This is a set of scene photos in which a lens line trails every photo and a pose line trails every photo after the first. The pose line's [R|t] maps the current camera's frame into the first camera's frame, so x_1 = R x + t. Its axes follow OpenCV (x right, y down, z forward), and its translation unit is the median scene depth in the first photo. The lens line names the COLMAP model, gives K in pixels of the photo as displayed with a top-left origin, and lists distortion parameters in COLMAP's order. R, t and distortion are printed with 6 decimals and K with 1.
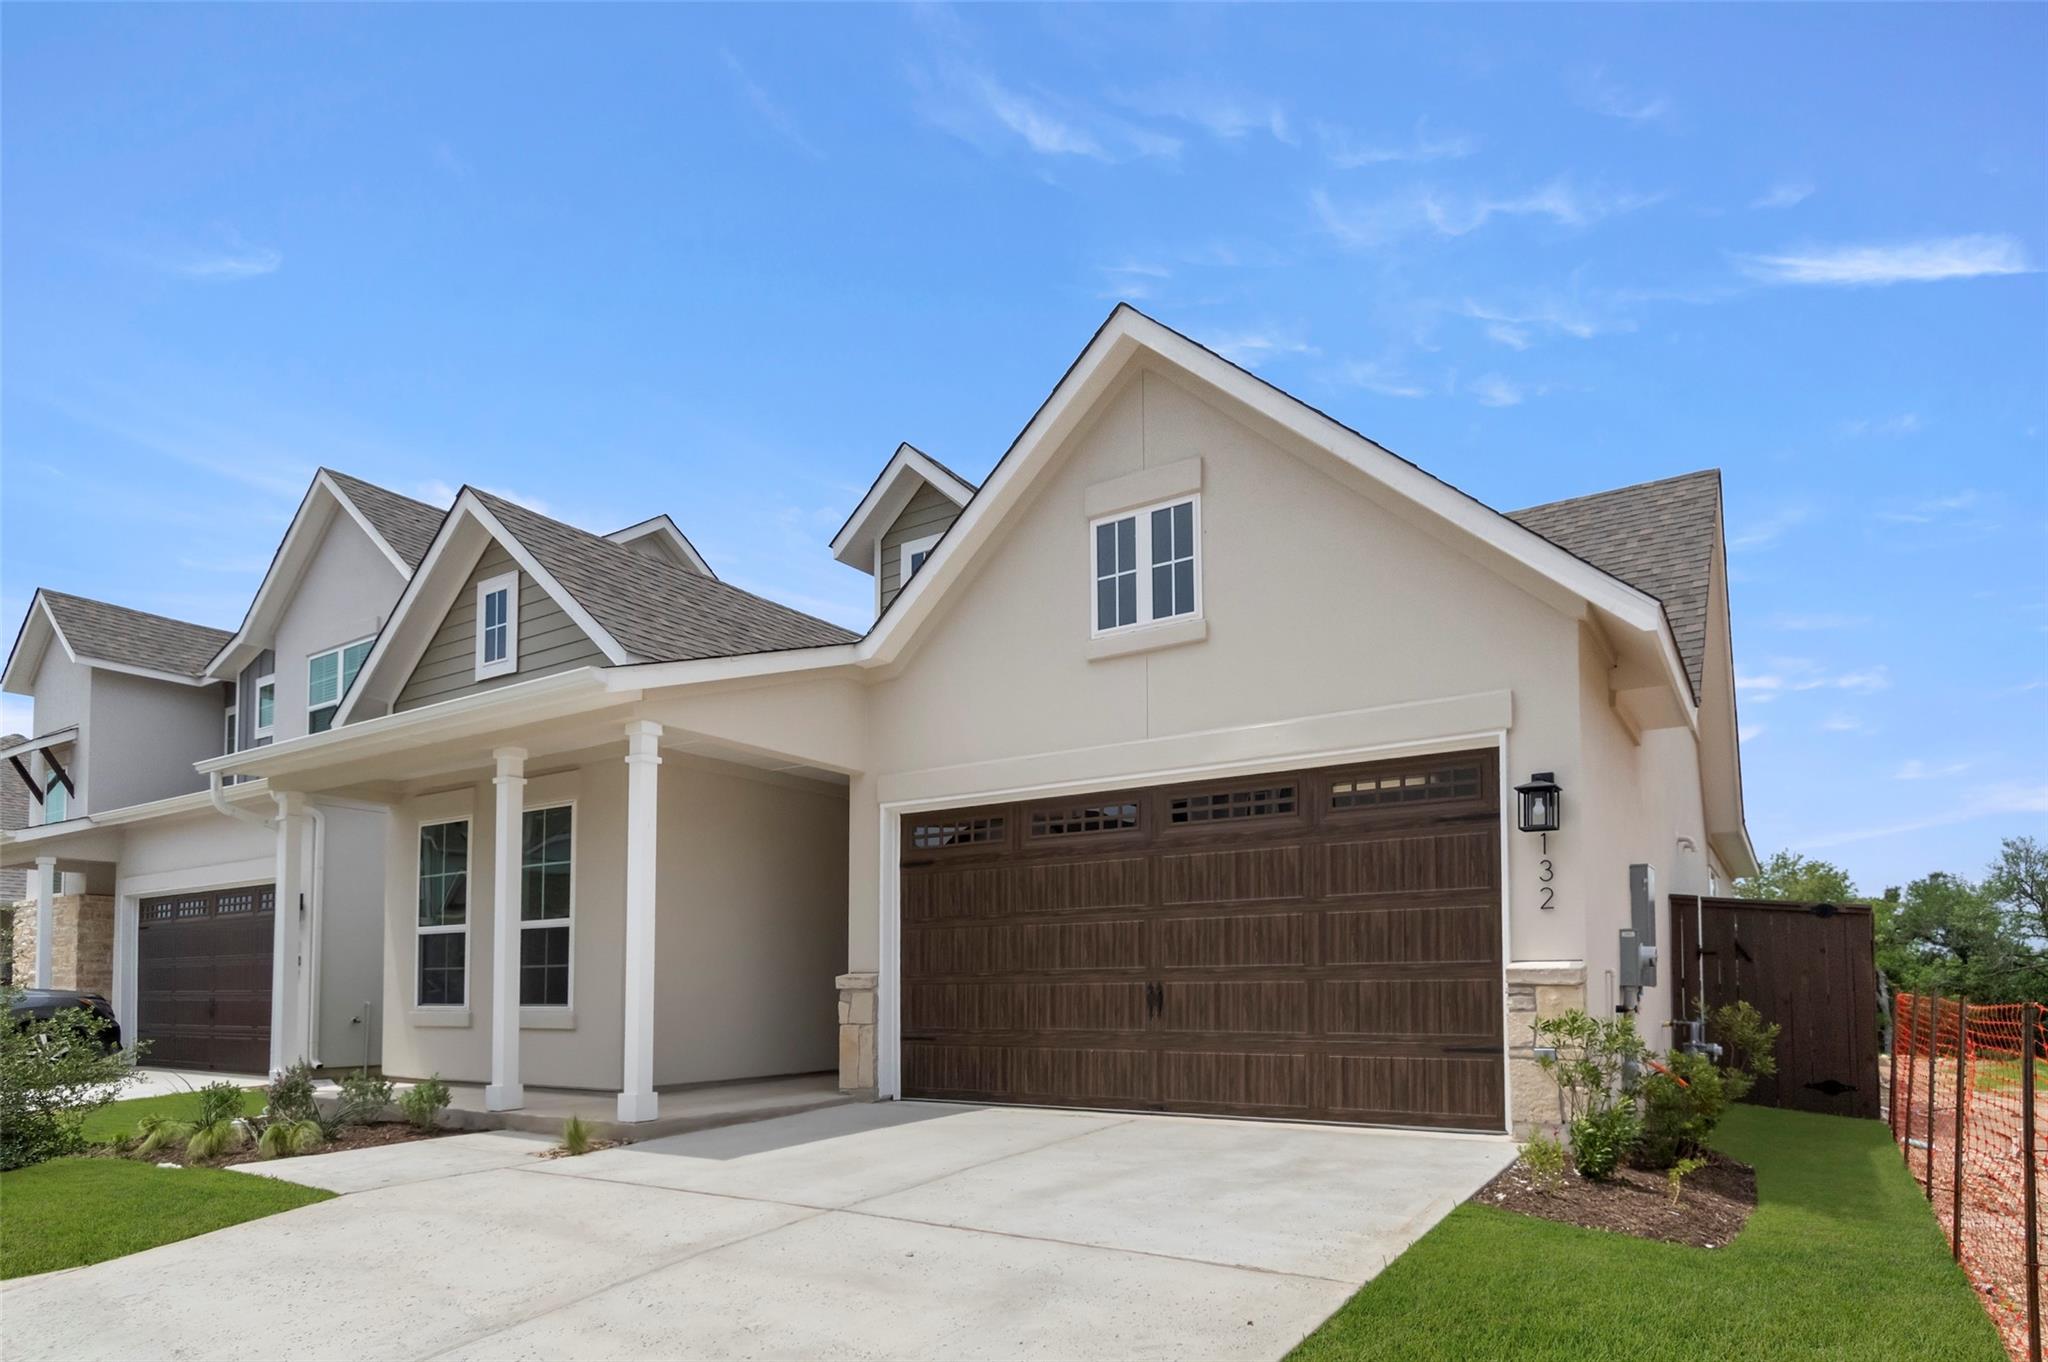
lens RADIAL K [[1090.5, 0, 1065.9], [0, 1090.5, 678.1], [0, 0, 1]] dist [0.005837, -0.000435]
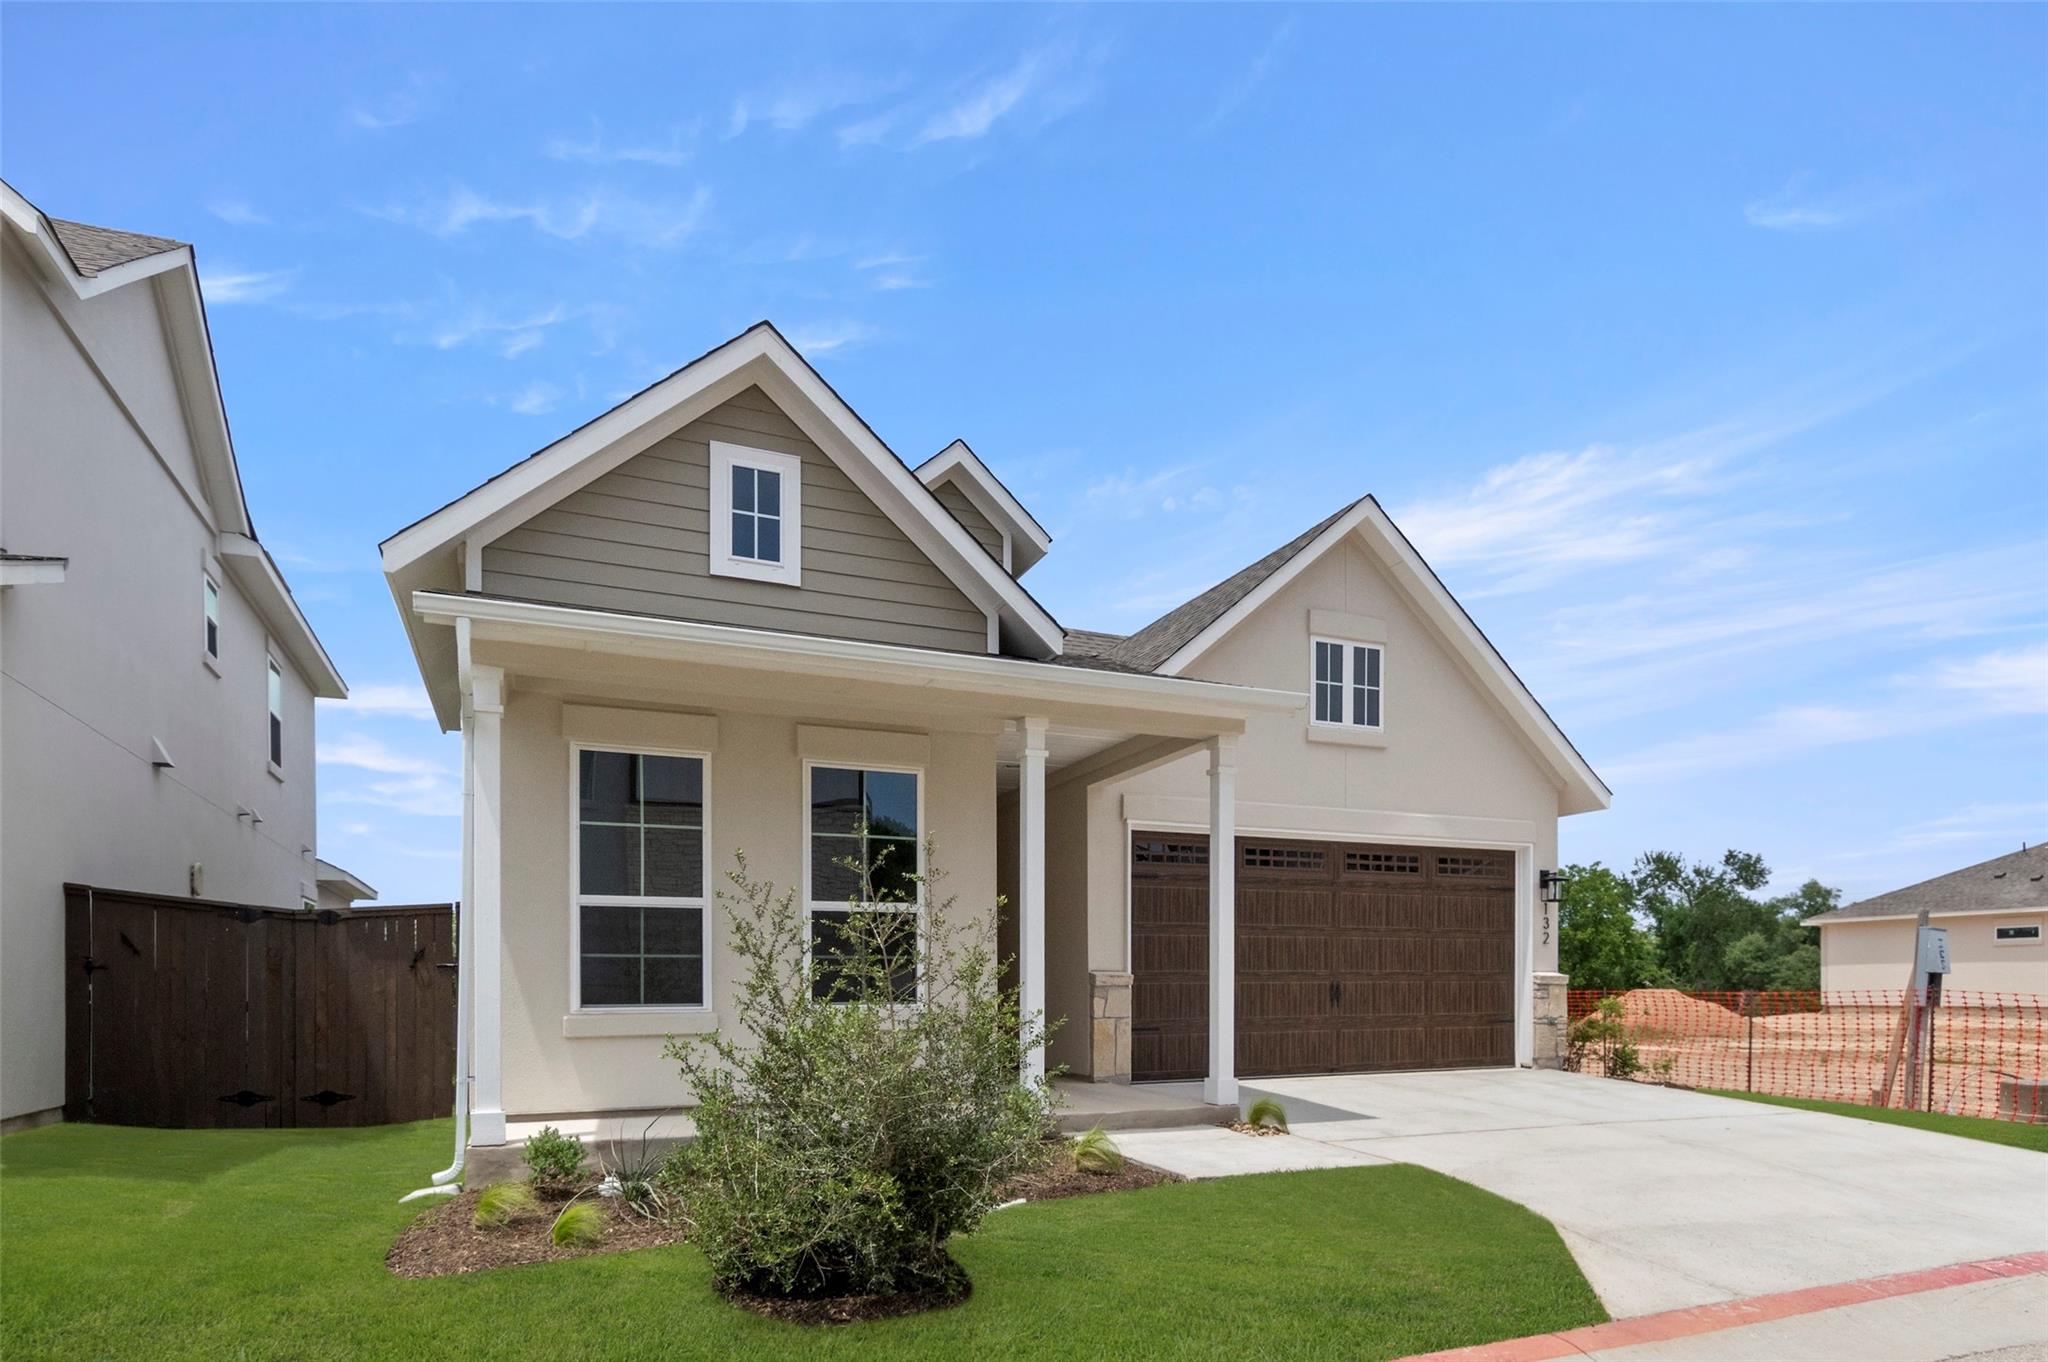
lens RADIAL K [[1111.3, 0, 1072.4], [0, 1111.3, 704.9], [0, 0, 1]] dist [0.003669, -0.001371]
pose [[0.570868, 0.207594, 0.794364, -1.256775], [-0.220430, 0.970738, -0.095275, 0.137099], [-0.790898, -0.120712, 0.599923, 0.431016]]
